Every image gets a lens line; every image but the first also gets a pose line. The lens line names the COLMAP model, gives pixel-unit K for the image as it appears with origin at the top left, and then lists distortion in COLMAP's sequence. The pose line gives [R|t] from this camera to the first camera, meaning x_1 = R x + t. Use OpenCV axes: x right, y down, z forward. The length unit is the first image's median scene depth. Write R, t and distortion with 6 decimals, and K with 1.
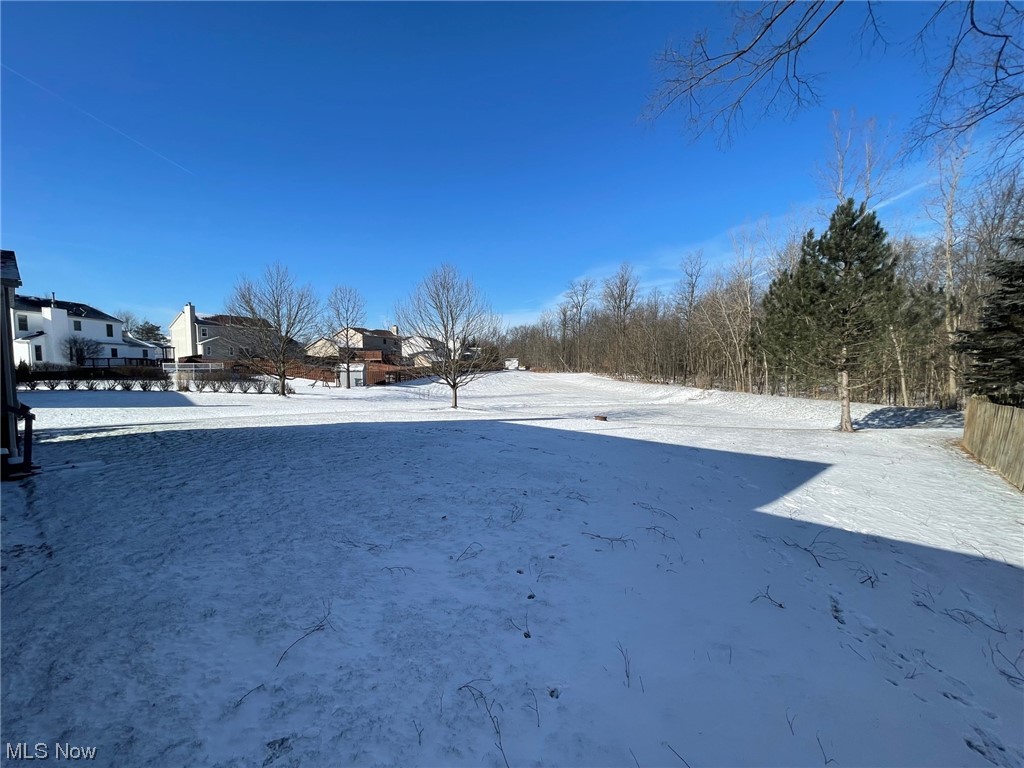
lens RADIAL K [[415.4, 0, 509.7], [0, 415.4, 380.9], [0, 0, 1]] dist [-0.001690, 0.000112]
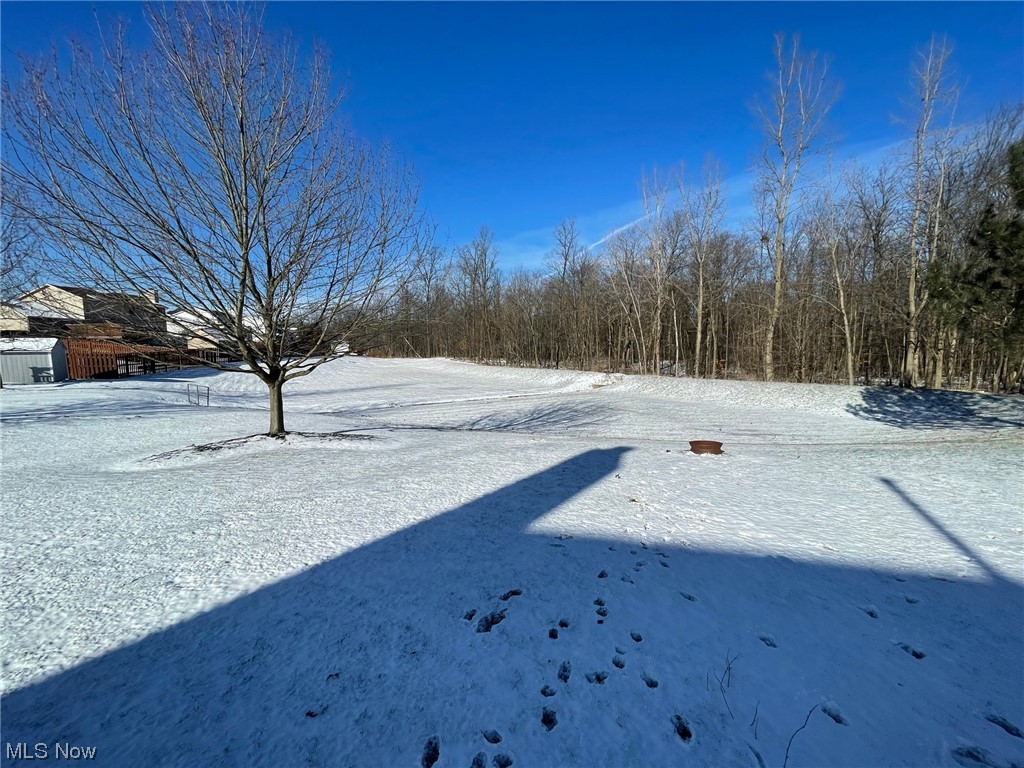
lens RADIAL K [[415.4, 0, 509.7], [0, 415.4, 380.9], [0, 0, 1]] dist [-0.001690, 0.000112]
pose [[0.914158, -0.029897, 0.404254, -0.040680], [0.017902, 0.999281, 0.033419, 0.003387], [-0.404963, -0.023313, 0.914036, 0.255262]]
